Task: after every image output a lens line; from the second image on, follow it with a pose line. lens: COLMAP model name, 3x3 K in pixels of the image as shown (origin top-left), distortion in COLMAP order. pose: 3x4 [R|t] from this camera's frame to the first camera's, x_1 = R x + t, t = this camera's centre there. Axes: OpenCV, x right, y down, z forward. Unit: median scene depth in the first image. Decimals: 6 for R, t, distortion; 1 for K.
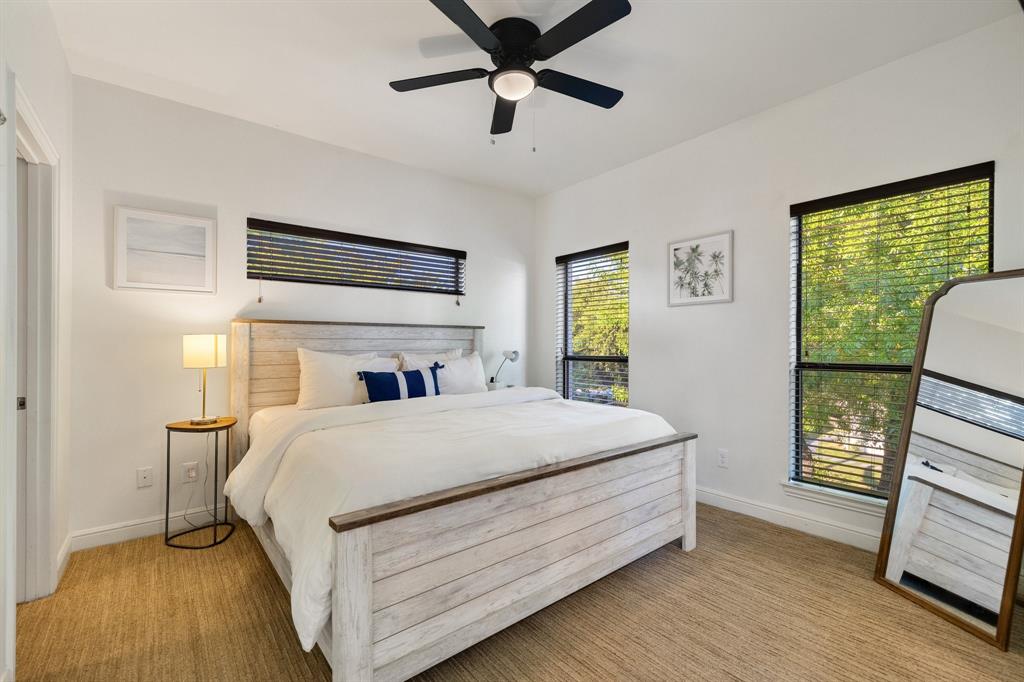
lens RADIAL K [[440.9, 0, 514.0], [0, 440.9, 343.4], [0, 0, 1]] dist [0.001805, 0.000051]
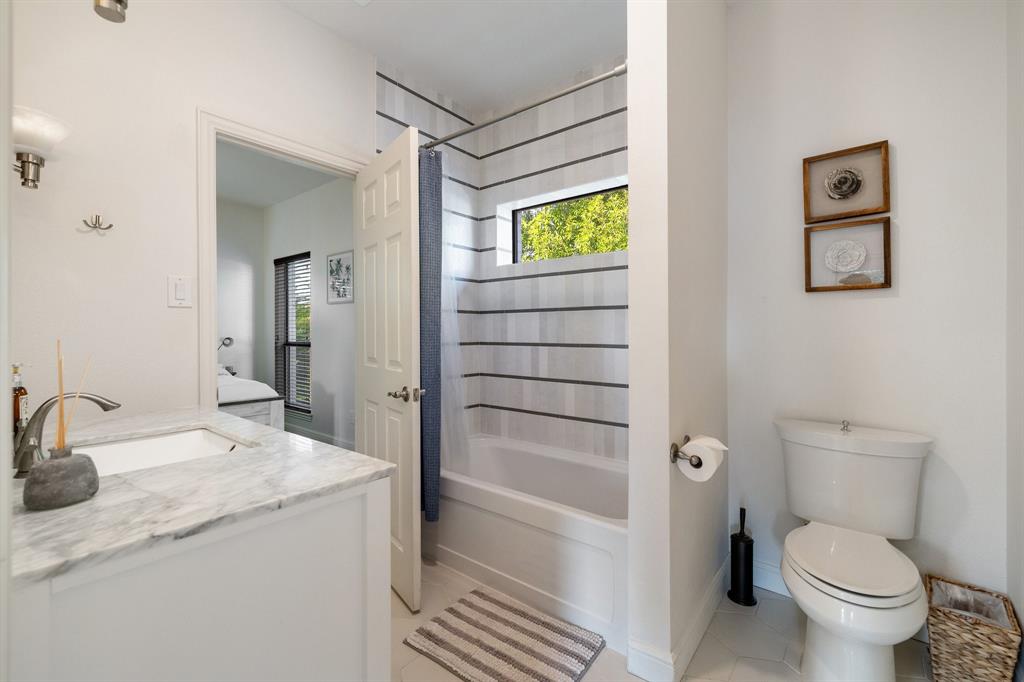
lens RADIAL K [[440.9, 0, 511.3], [0, 440.9, 337.3], [0, 0, 1]] dist [0.001805, 0.000051]
pose [[0.974724, 0.005050, 0.223356, 0.605031], [-0.008065, 0.999888, 0.012589, -0.006670], [-0.223268, -0.014072, 0.974656, -0.404975]]
